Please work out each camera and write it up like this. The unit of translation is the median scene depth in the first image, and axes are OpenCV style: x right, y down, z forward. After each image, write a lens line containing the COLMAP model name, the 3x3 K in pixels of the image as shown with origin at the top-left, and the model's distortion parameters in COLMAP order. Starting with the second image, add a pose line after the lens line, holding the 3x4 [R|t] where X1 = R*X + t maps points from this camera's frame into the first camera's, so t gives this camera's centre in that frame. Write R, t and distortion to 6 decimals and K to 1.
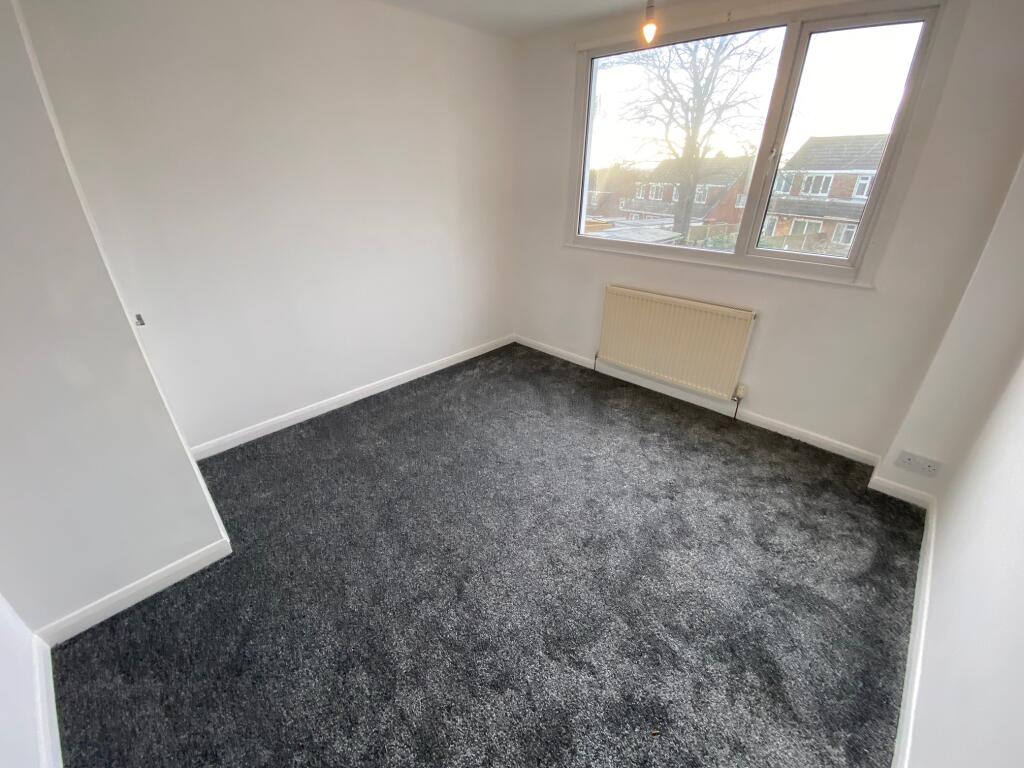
lens RADIAL K [[415.9, 0, 510.7], [0, 415.9, 387.0], [0, 0, 1]] dist [0.001220, -0.000265]
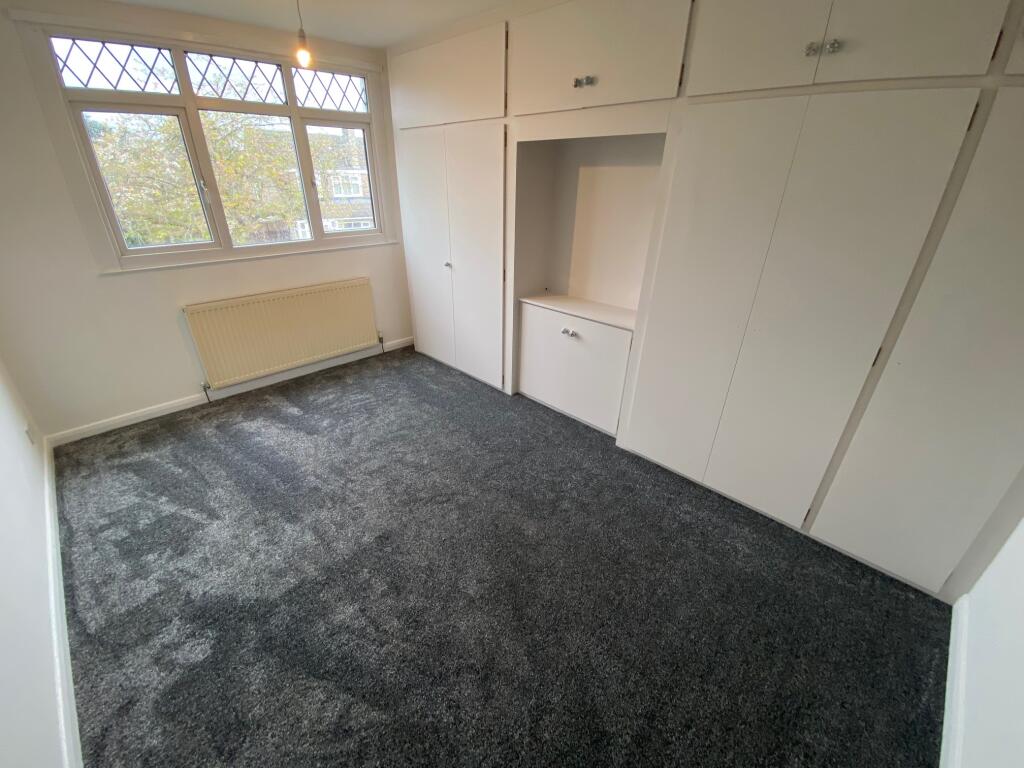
lens RADIAL K [[415.9, 0, 510.7], [0, 415.9, 387.0], [0, 0, 1]] dist [0.001220, -0.000265]
pose [[0.023254, -0.458869, 0.888200, -0.564149], [0.421692, 0.810038, 0.407448, -0.172193], [-0.906441, 0.365072, 0.212338, 0.290002]]
